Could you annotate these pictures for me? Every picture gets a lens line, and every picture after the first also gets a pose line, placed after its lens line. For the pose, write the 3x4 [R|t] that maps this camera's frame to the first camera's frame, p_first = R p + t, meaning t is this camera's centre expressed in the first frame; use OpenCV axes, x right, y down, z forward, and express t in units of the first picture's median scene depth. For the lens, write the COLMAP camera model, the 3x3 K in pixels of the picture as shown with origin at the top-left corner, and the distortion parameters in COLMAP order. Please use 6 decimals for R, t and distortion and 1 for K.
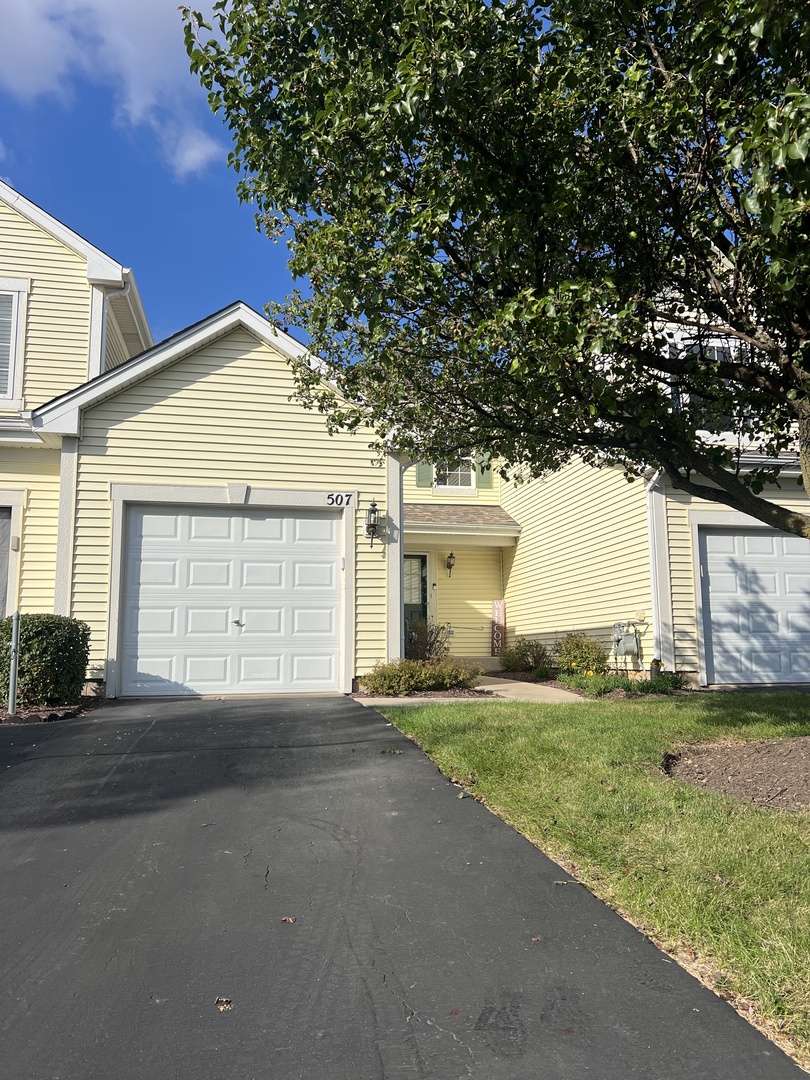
lens RADIAL K [[812.4, 0, 405.0], [0, 812.4, 540.0], [0, 0, 1]] dist [-0.000912, -0.001468]
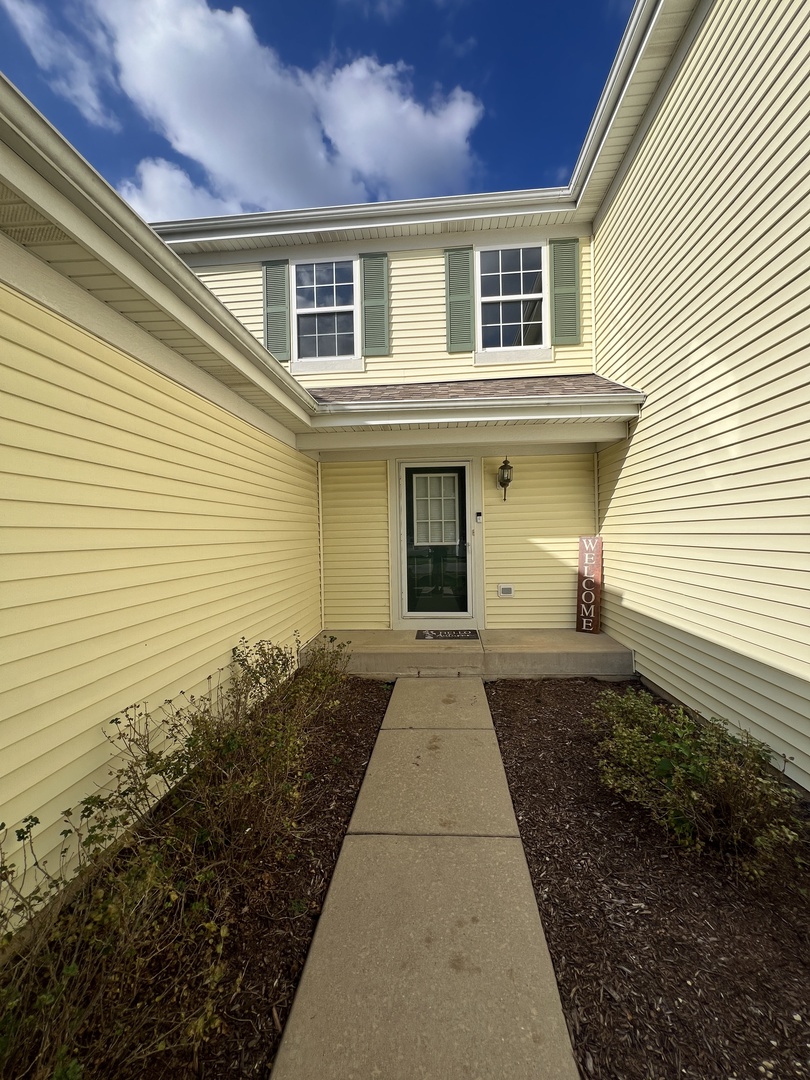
lens RADIAL K [[433.8, 0, 405.0], [0, 433.8, 540.0], [0, 0, 1]] dist [-0.001296, -0.000050]
pose [[0.962258, -0.008532, -0.272007, 0.071481], [0.051796, 0.986980, 0.152276, 0.021436], [0.267166, -0.160618, 0.950171, 0.666891]]
